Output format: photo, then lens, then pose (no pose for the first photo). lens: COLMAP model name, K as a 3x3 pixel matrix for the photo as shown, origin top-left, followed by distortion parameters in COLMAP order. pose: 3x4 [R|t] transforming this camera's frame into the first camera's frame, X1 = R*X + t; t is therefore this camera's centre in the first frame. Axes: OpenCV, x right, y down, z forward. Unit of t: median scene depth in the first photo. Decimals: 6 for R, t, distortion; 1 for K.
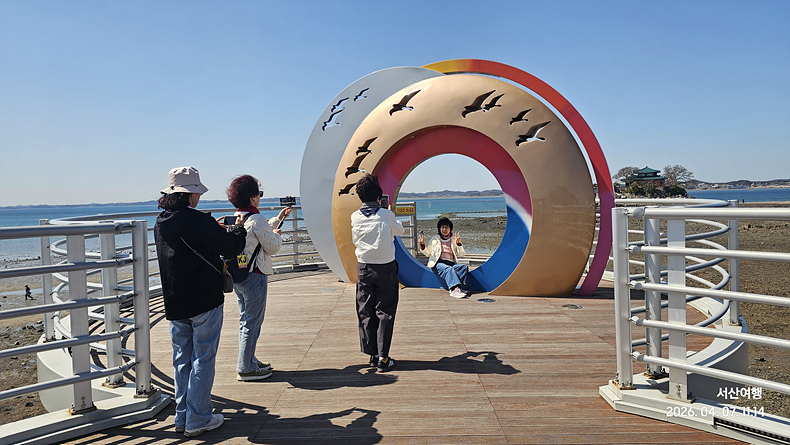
lens RADIAL K [[526.6, 0, 390.3], [0, 526.6, 230.7], [0, 0, 1]] dist [0.113943, -0.139096]
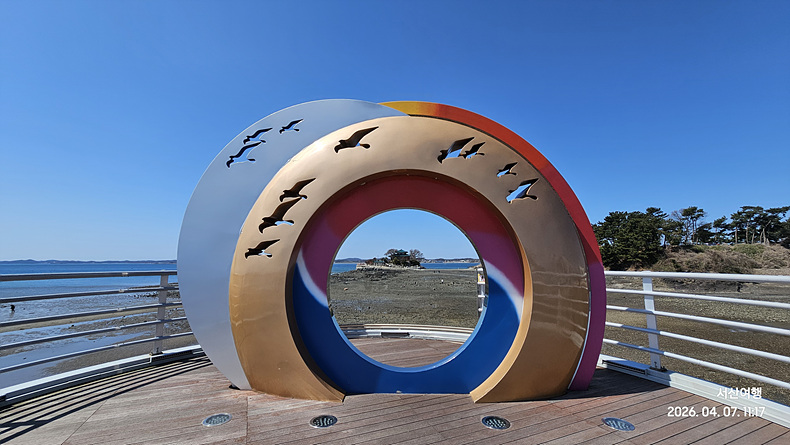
lens RADIAL K [[317.7, 0, 395.0], [0, 317.7, 222.5], [0, 0, 1]] dist [0.000305, -0.000501]
pose [[0.901546, 0.079516, 0.425315, -0.105569], [0.003761, 0.981491, -0.191470, -0.032352], [-0.432668, 0.174218, 0.884560, 0.565329]]
